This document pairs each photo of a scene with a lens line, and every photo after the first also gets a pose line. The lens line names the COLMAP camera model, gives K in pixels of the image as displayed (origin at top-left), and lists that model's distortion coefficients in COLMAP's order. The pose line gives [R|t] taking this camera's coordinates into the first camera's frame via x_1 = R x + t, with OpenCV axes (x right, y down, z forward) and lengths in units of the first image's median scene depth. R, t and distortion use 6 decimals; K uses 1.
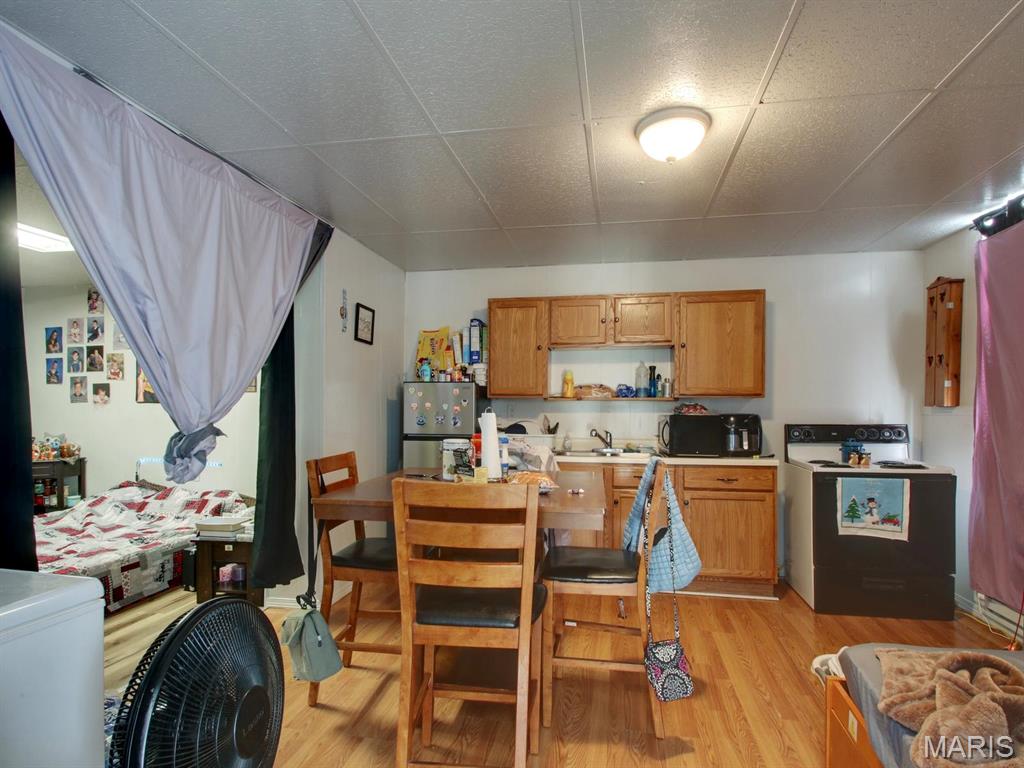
lens RADIAL K [[547.4, 0, 471.3], [0, 547.4, 411.2], [0, 0, 1]] dist [0.002499, 0.000487]
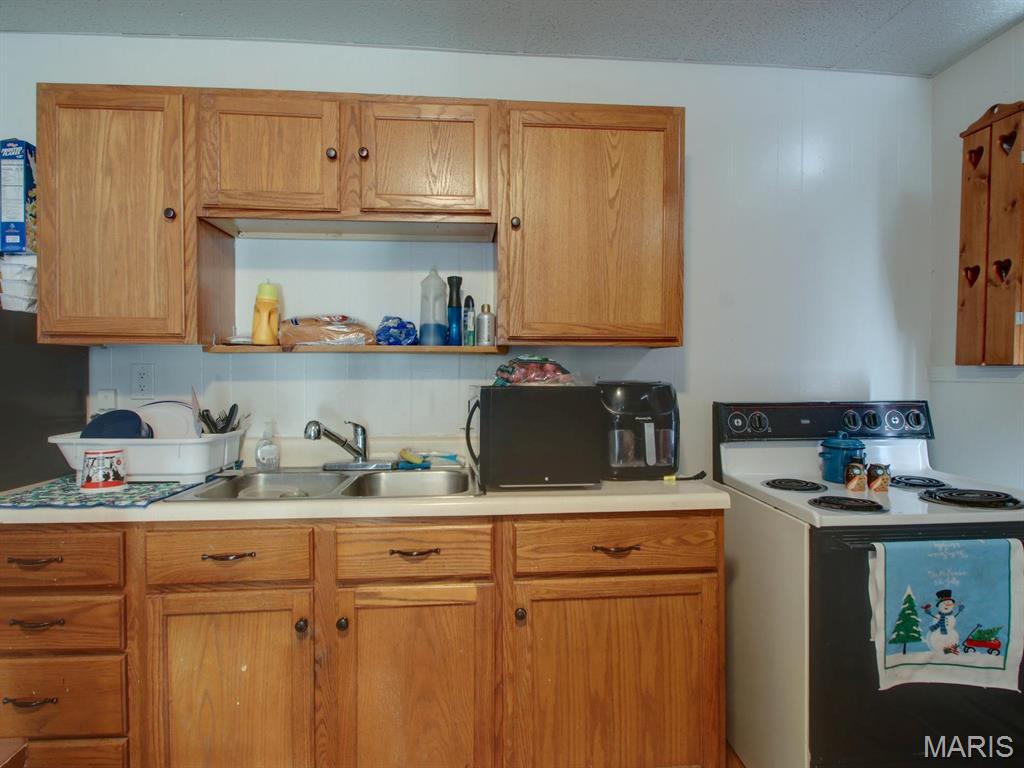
lens RADIAL K [[467.2, 0, 512.0], [0, 467.2, 384.0], [0, 0, 1]] dist [-0.000986, -0.000184]
pose [[0.949592, -0.010812, 0.313303, 0.273035], [0.003655, 0.999719, 0.023423, -0.003037], [-0.313469, -0.021098, 0.949364, 0.662785]]
